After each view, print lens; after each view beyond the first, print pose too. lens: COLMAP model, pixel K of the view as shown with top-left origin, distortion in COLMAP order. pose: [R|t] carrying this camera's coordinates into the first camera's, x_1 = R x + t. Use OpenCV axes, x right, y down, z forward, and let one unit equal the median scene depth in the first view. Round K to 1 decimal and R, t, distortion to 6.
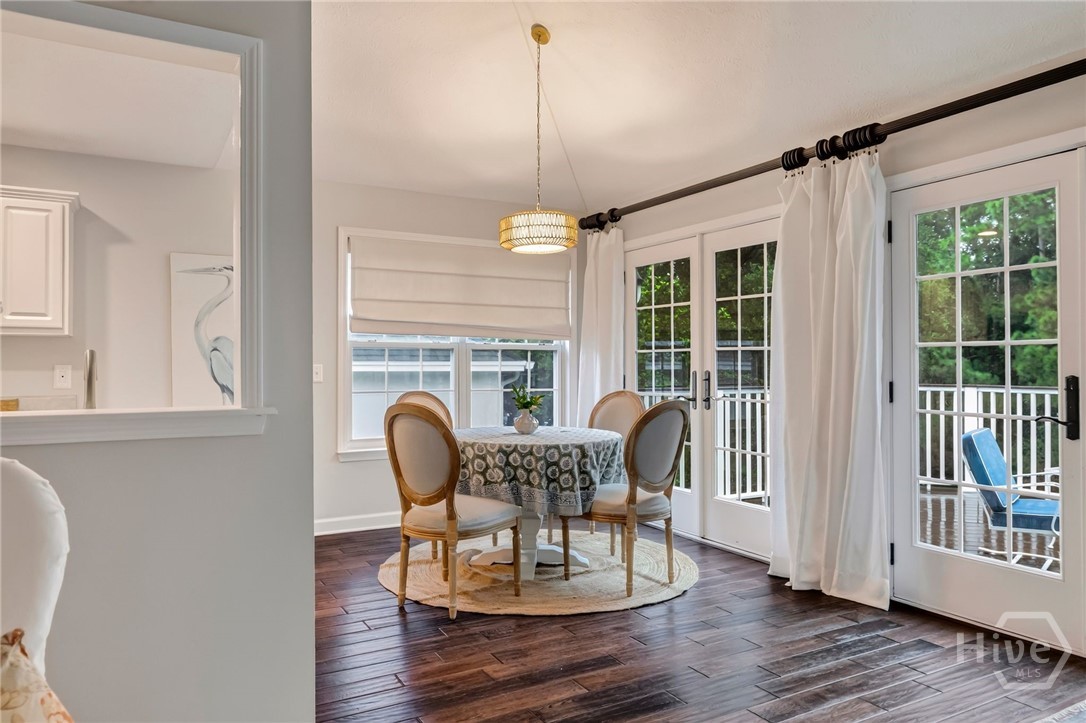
lens RADIAL K [[726.2, 0, 549.6], [0, 726.2, 363.7], [0, 0, 1]] dist [-0.002464, -0.007130]
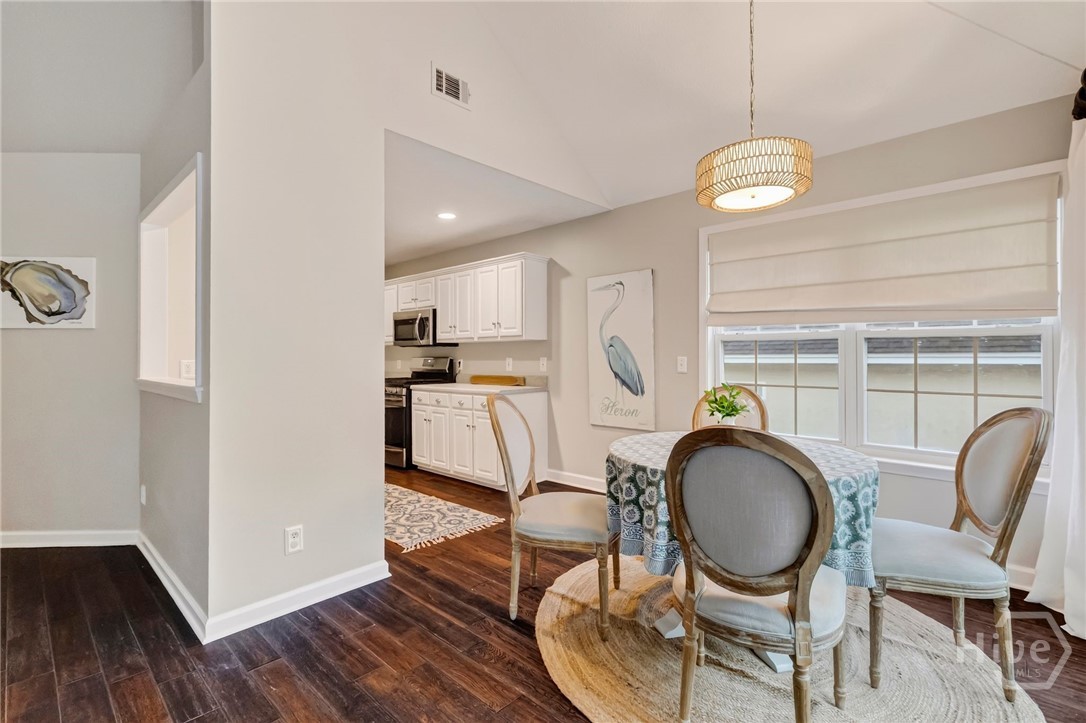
lens RADIAL K [[499.2, 0, 541.4], [0, 499.2, 357.3], [0, 0, 1]] dist [0.001149, 0.000139]
pose [[0.299630, 0.002314, -0.954053, 0.446340], [0.003604, 0.999987, 0.003557, -0.002429], [0.954049, -0.004505, 0.299618, 0.719072]]
